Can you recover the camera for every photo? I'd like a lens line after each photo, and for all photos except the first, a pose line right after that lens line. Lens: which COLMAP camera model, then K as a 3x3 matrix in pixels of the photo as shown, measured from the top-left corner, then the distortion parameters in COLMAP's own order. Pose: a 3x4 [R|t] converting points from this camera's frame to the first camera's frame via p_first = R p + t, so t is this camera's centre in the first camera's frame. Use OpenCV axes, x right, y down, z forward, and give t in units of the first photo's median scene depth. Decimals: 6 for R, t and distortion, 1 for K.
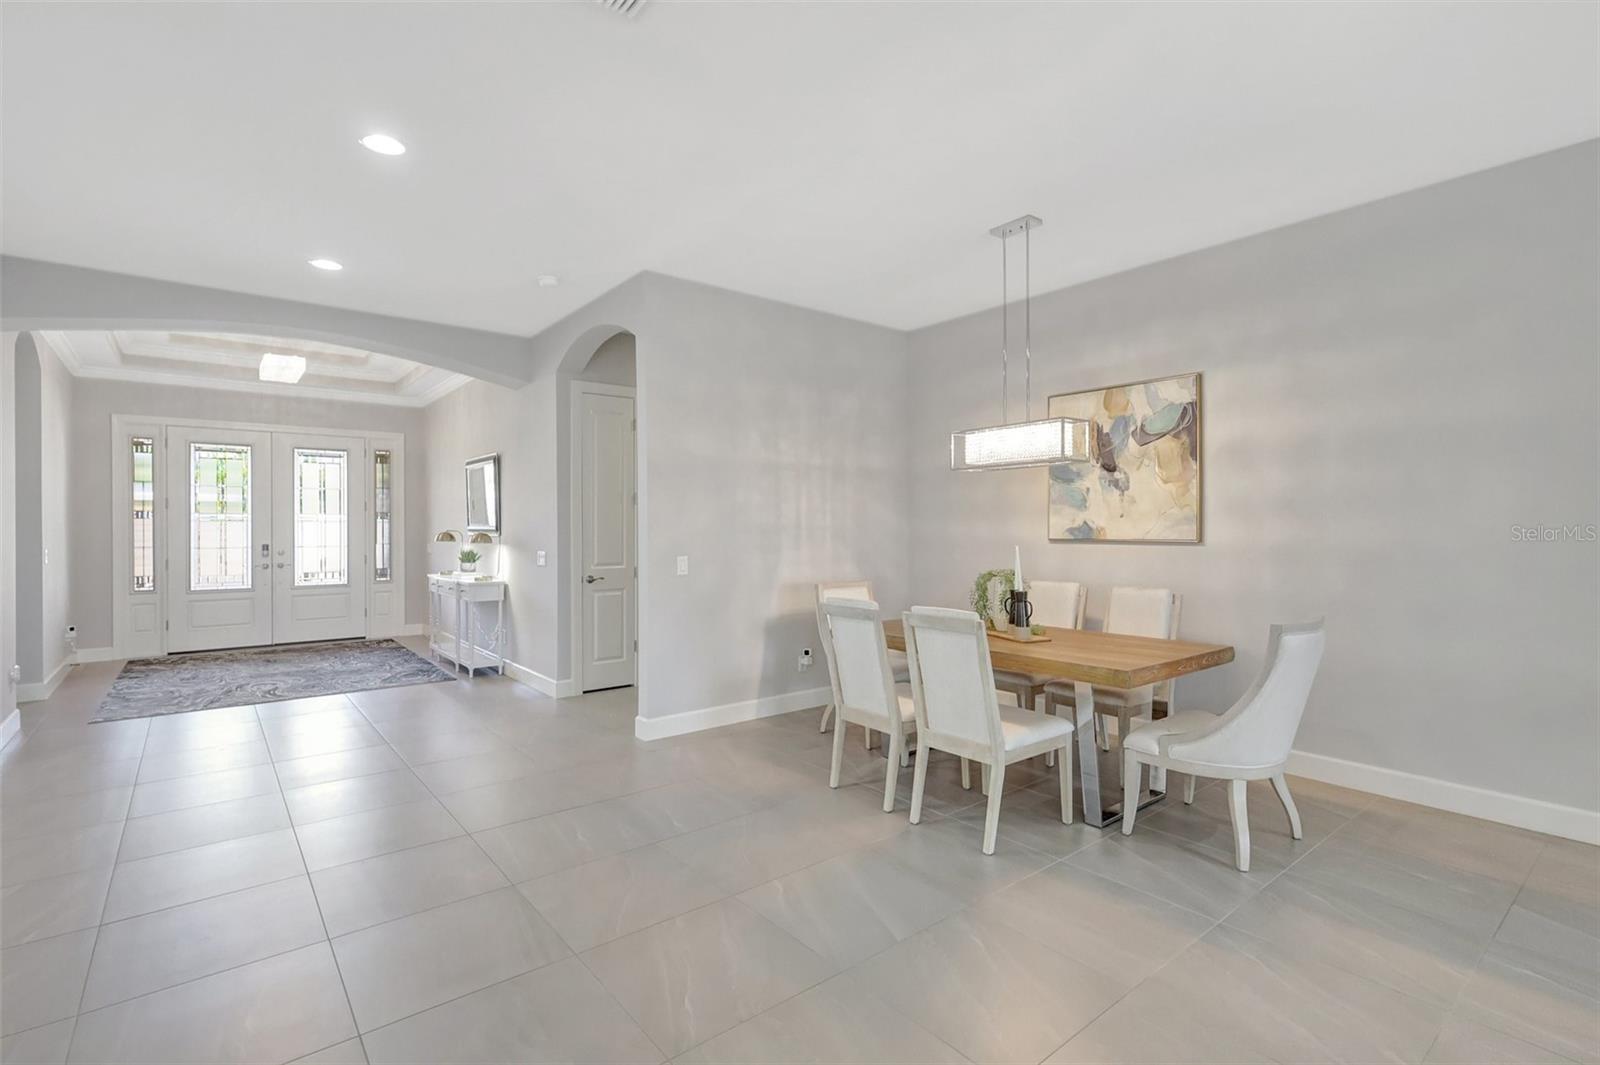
lens RADIAL K [[743.8, 0, 800.0], [0, 743.8, 532.5], [0, 0, 1]] dist [-0.000407, -0.000047]
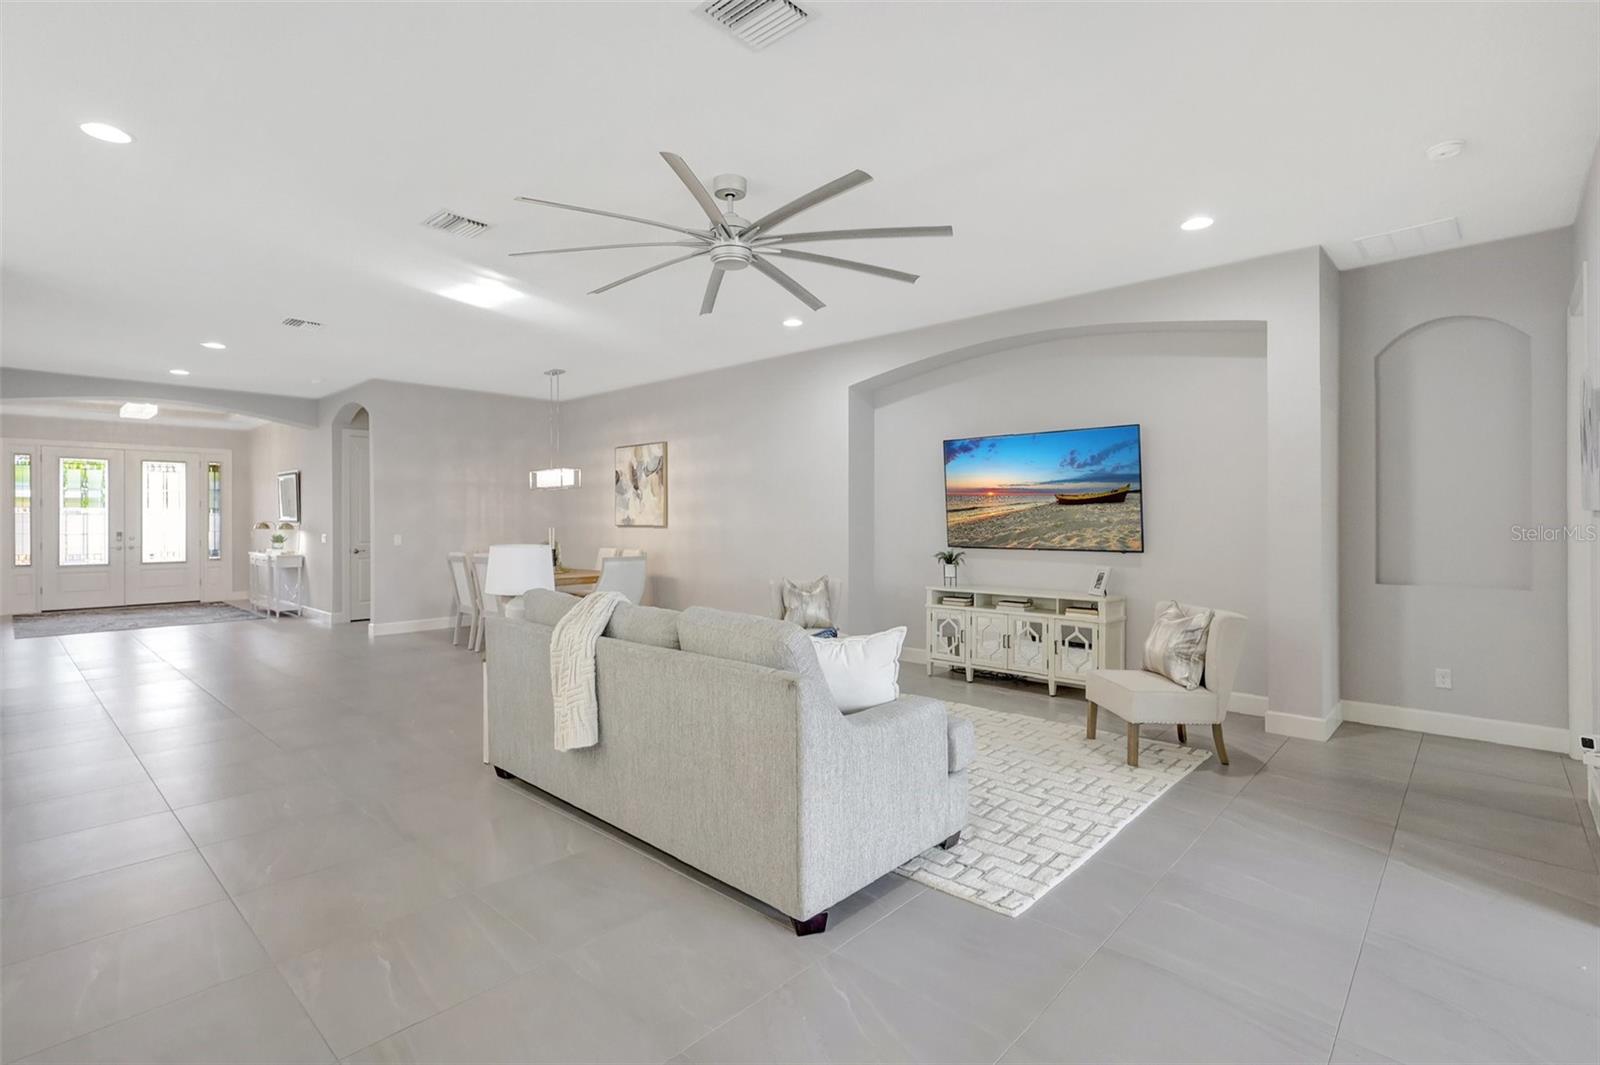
lens RADIAL K [[747.1, 0, 793.8], [0, 747.1, 521.8], [0, 0, 1]] dist [-0.000269, -0.000115]
pose [[0.989249, -0.000480, 0.146241, 0.368992], [0.001158, 0.999989, -0.004555, 0.006486], [-0.146237, 0.004675, 0.989239, -0.650388]]
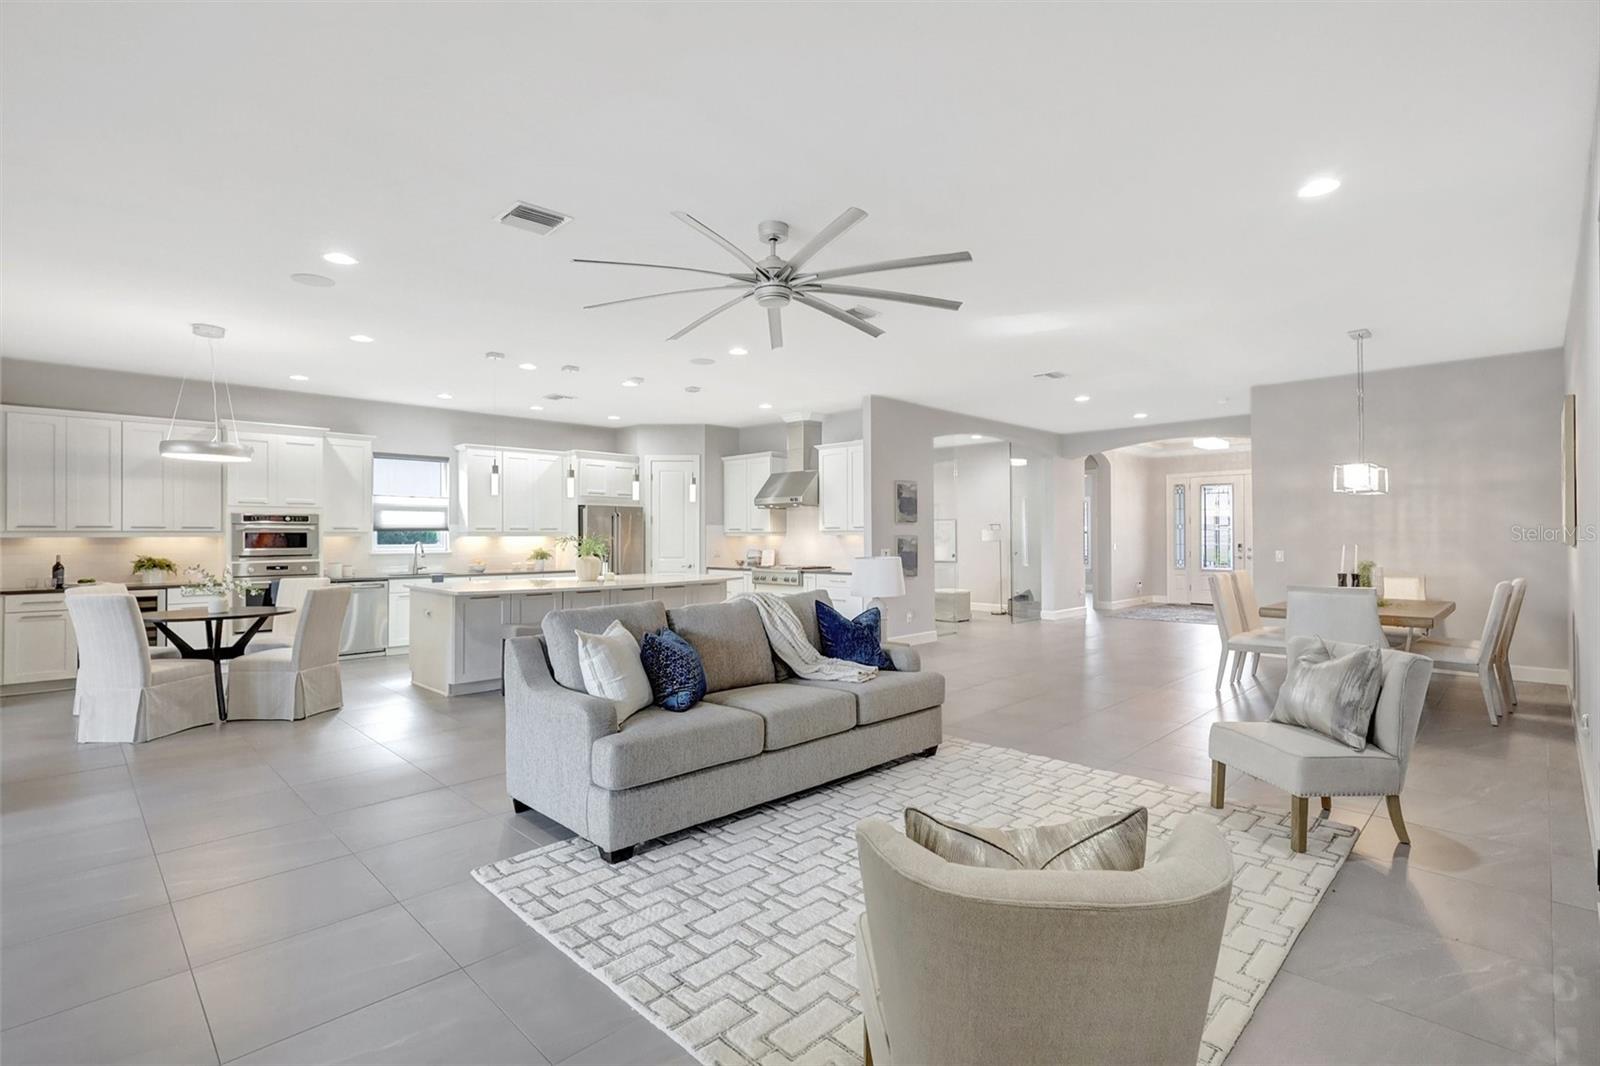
lens RADIAL K [[740.6, 0, 791.4], [0, 740.6, 528.7], [0, 0, 1]] dist [-0.000145, -0.000046]
pose [[0.105568, -0.008512, -0.994376, 0.960352], [-0.002861, 0.999957, -0.008864, 0.000698], [0.994408, 0.003781, 0.105539, -0.180169]]
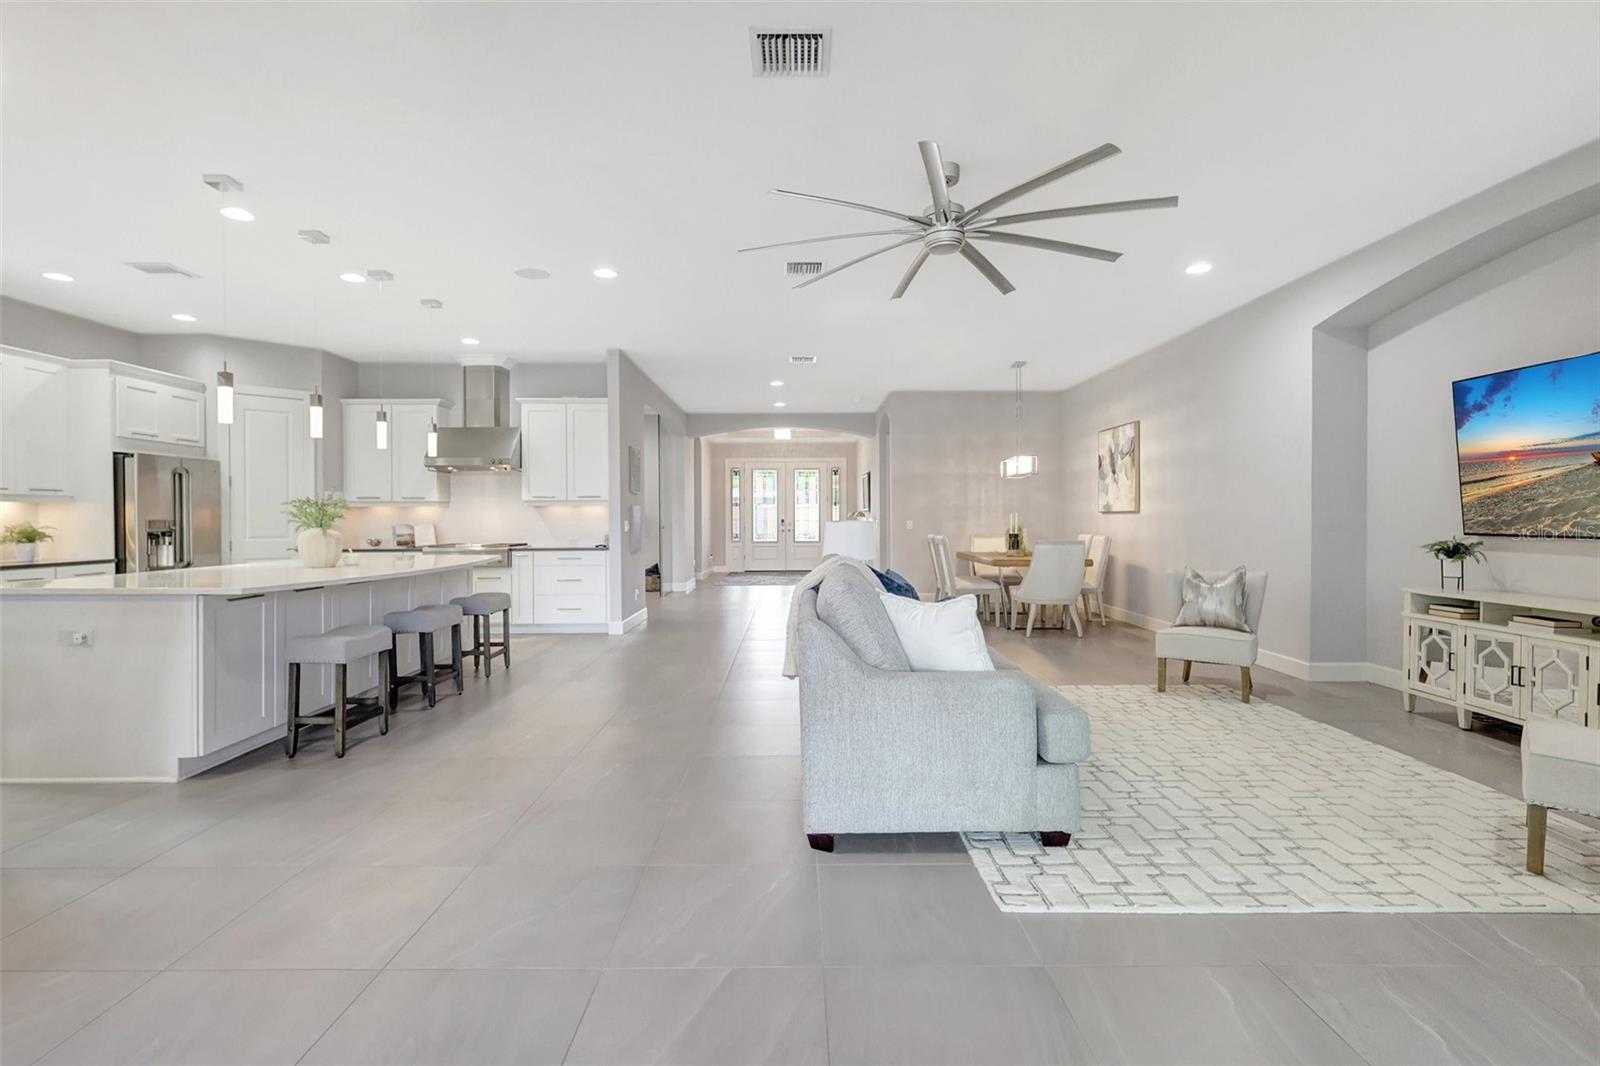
lens RADIAL K [[747.1, 0, 793.8], [0, 747.1, 522.3], [0, 0, 1]] dist [-0.000269, -0.000115]
pose [[0.778145, 0.002796, -0.628079, 0.656714], [-0.001785, 0.999996, 0.002240, 0.022853], [0.628082, -0.000622, 0.778147, -0.623694]]
